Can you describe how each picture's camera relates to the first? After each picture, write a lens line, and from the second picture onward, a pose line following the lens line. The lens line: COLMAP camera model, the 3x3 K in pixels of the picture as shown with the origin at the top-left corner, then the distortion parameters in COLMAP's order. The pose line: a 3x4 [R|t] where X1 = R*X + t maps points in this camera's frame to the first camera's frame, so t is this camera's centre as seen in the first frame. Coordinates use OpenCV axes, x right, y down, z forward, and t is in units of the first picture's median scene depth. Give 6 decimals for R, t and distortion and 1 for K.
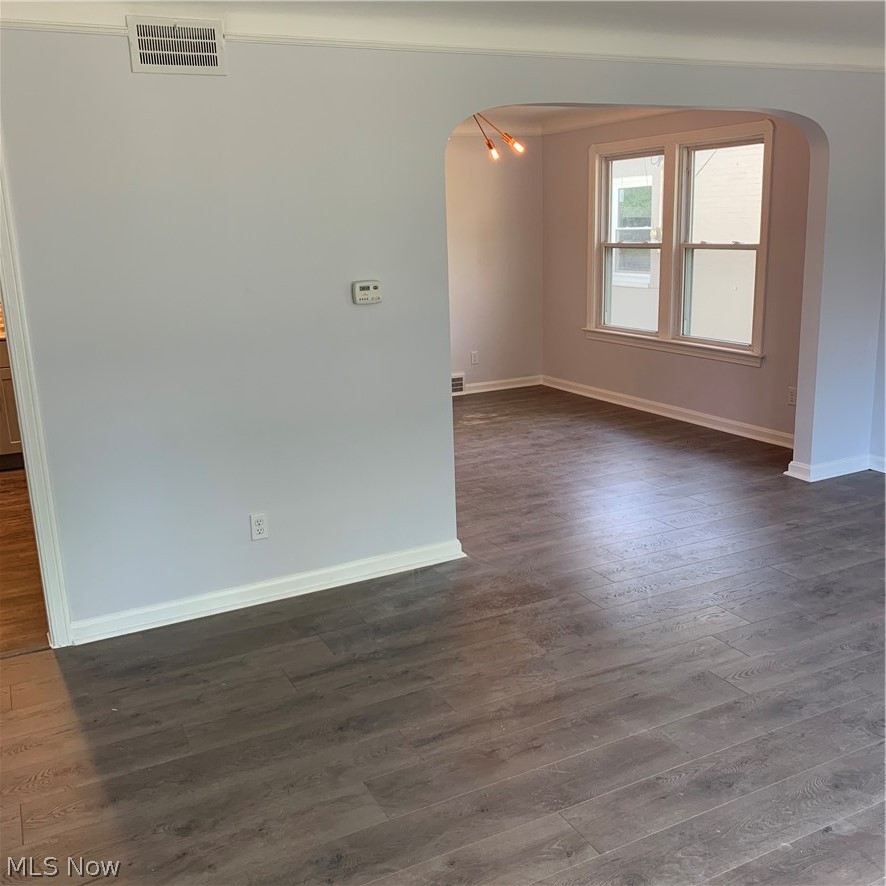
lens RADIAL K [[920.5, 0, 443.0], [0, 920.5, 443.0], [0, 0, 1]] dist [0.050842, -0.058596]
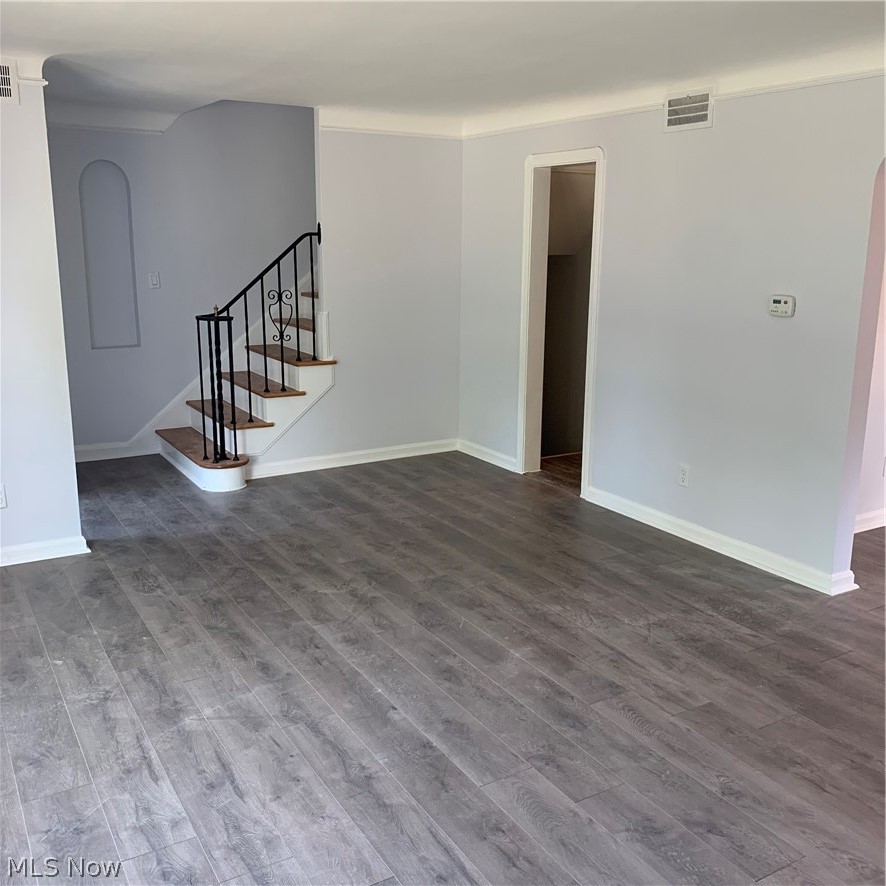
lens RADIAL K [[920.5, 0, 443.0], [0, 920.5, 443.0], [0, 0, 1]] dist [0.050842, -0.058596]
pose [[0.045999, 0.253623, -0.966209, 1.184368], [-0.255359, 0.938082, 0.234083, -0.194952], [0.965752, 0.235962, 0.107915, 0.624814]]
